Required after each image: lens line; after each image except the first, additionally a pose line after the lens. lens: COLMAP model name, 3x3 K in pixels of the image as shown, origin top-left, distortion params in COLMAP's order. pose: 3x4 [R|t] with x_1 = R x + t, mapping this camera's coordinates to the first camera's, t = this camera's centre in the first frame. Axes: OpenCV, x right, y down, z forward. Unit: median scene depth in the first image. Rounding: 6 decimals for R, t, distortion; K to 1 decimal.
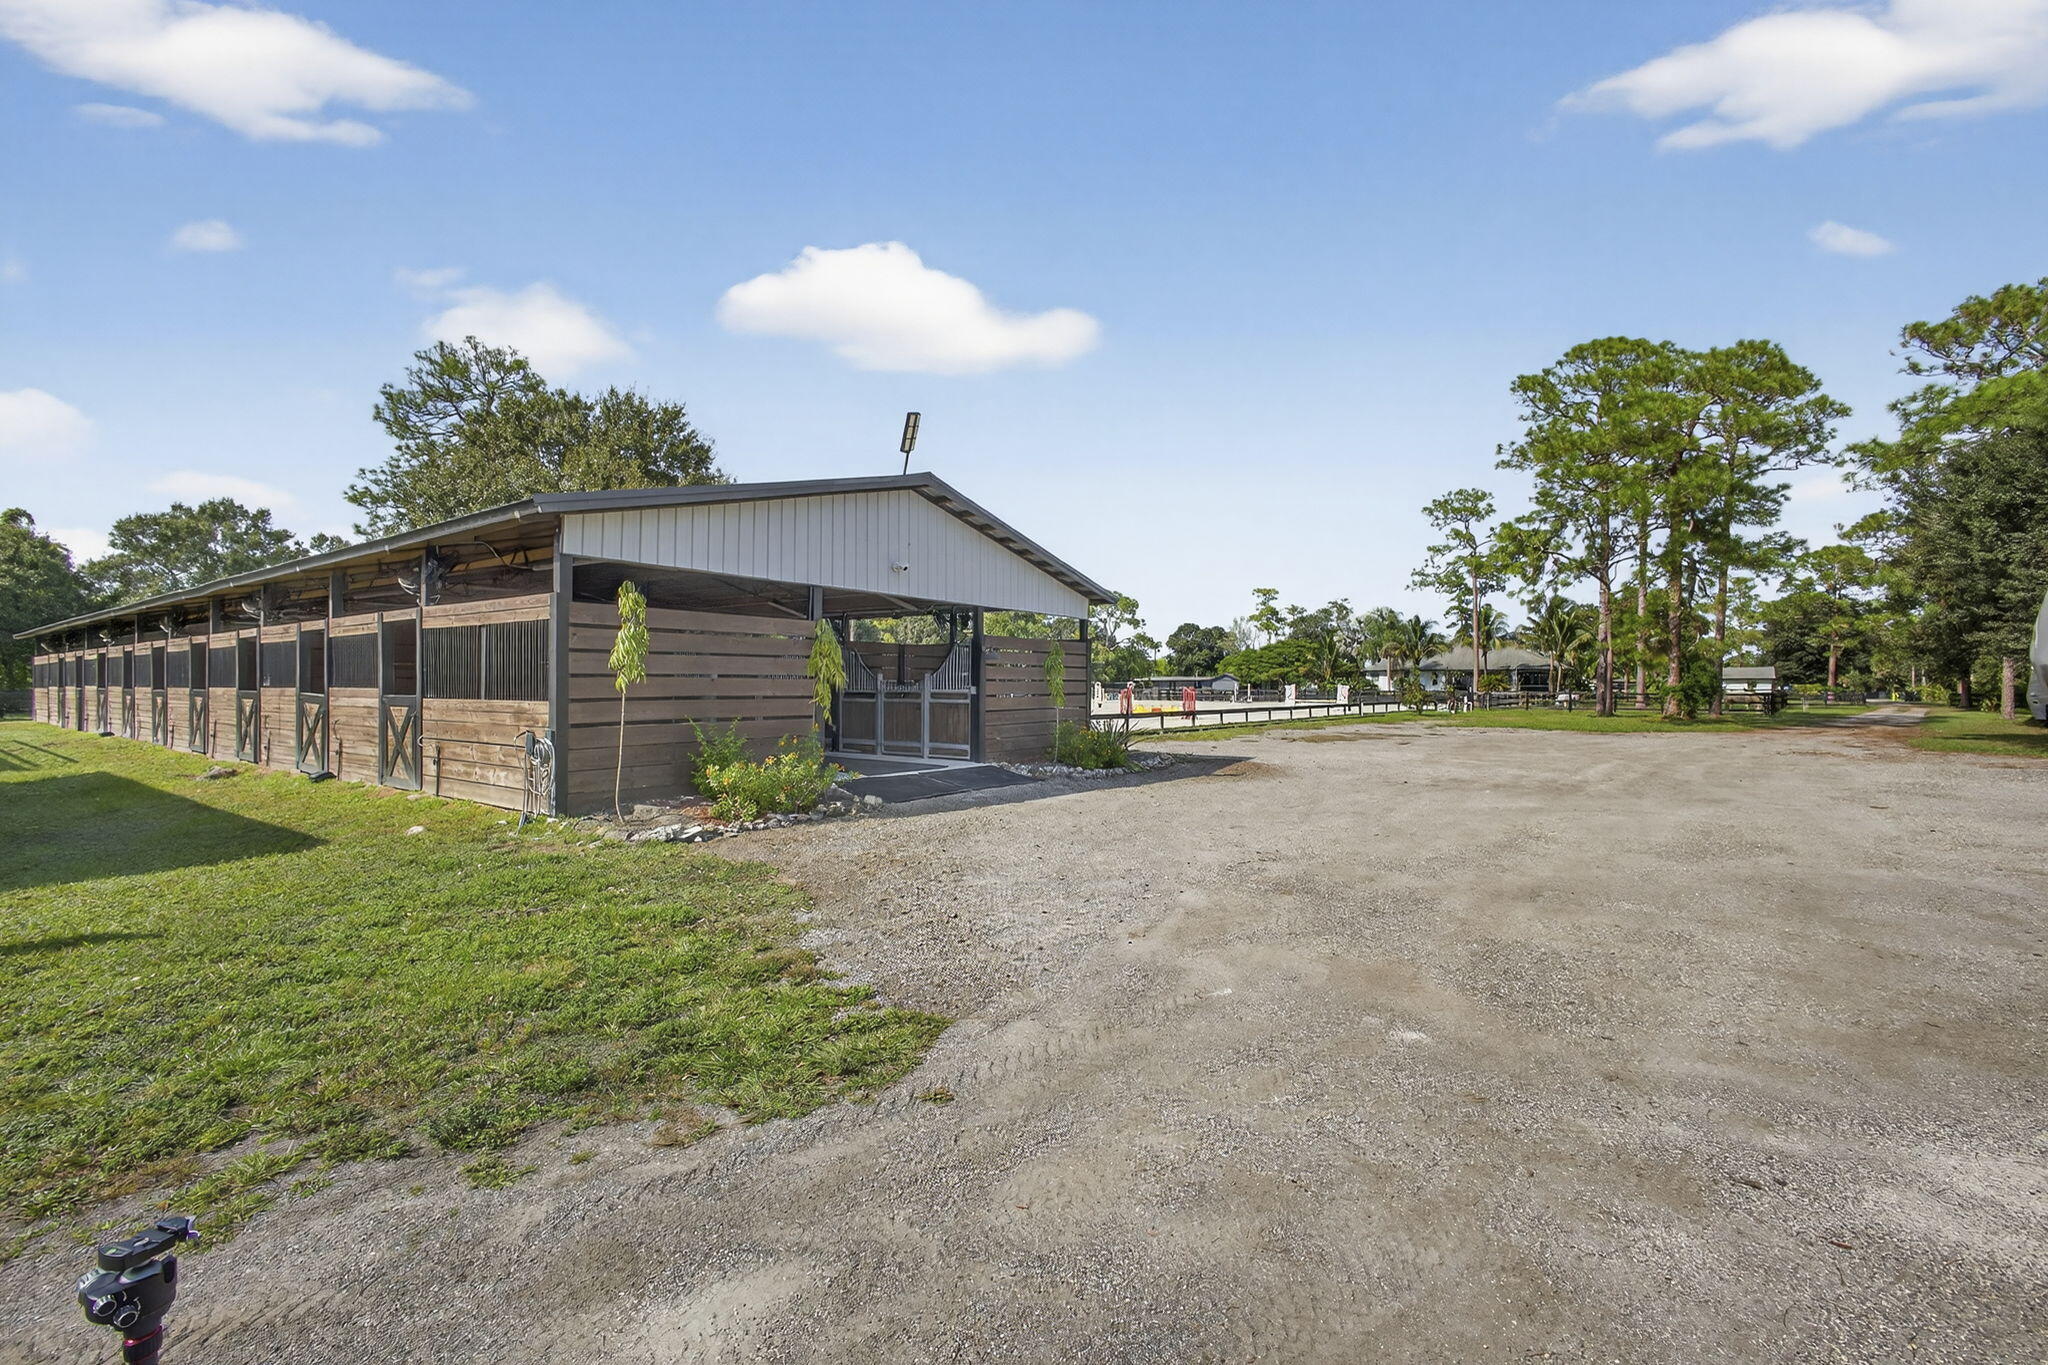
lens RADIAL K [[877.8, 0, 1028.2], [0, 877.8, 684.4], [0, 0, 1]] dist [0.000037, 0.001126]
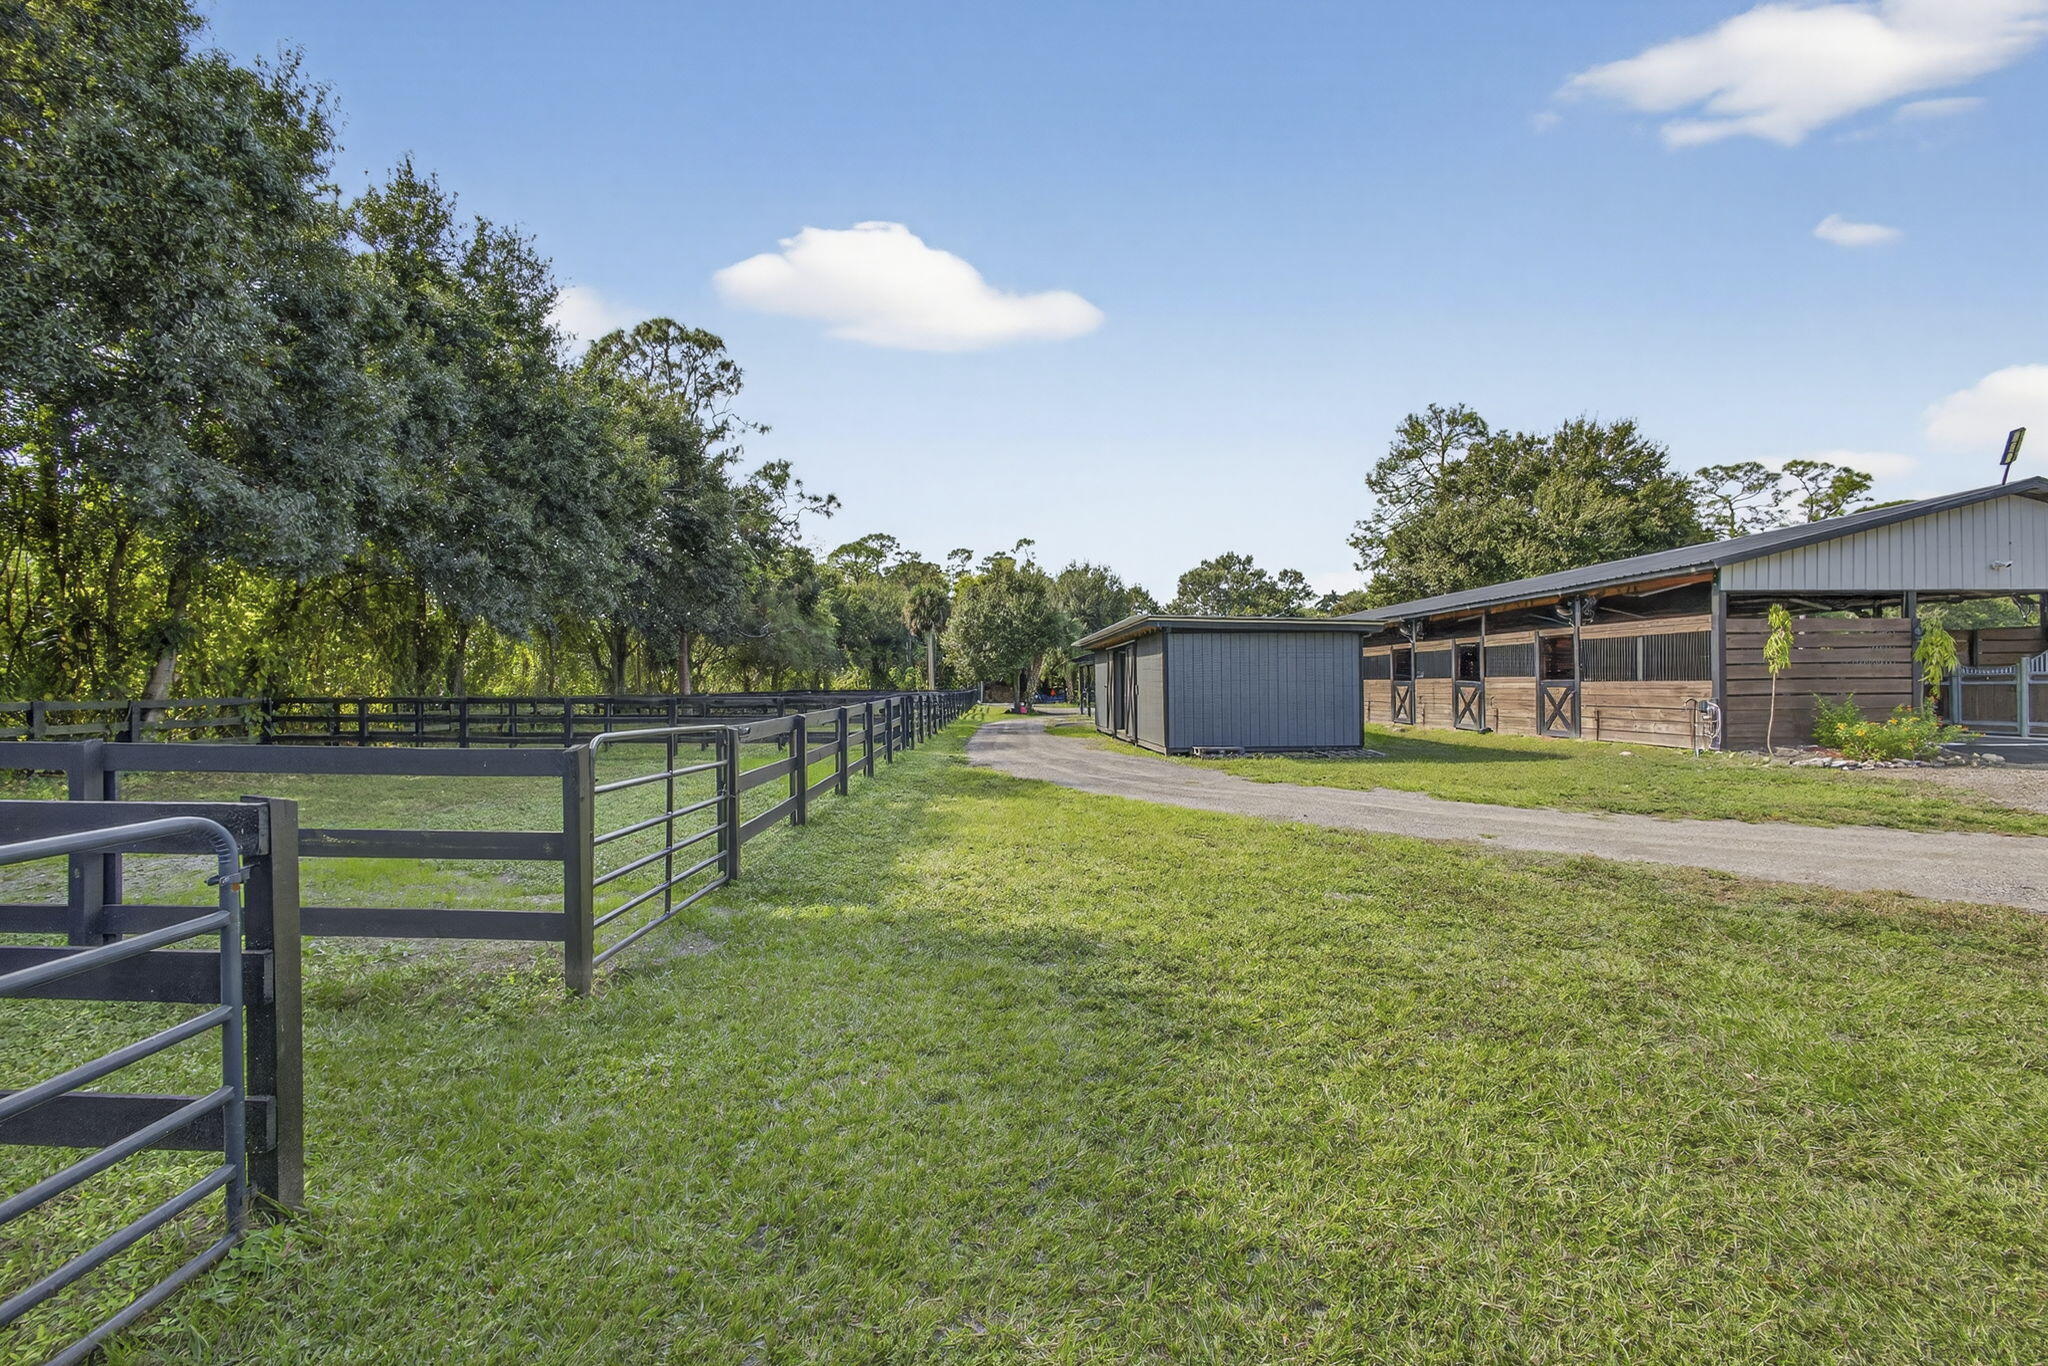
lens RADIAL K [[877.8, 0, 1028.2], [0, 877.8, 684.9], [0, 0, 1]] dist [0.000037, 0.001126]
pose [[0.627860, -0.008876, -0.778275, -0.052752], [0.012556, 0.999920, -0.001275, 0.009706], [0.778225, -0.008972, 0.627922, -0.758034]]
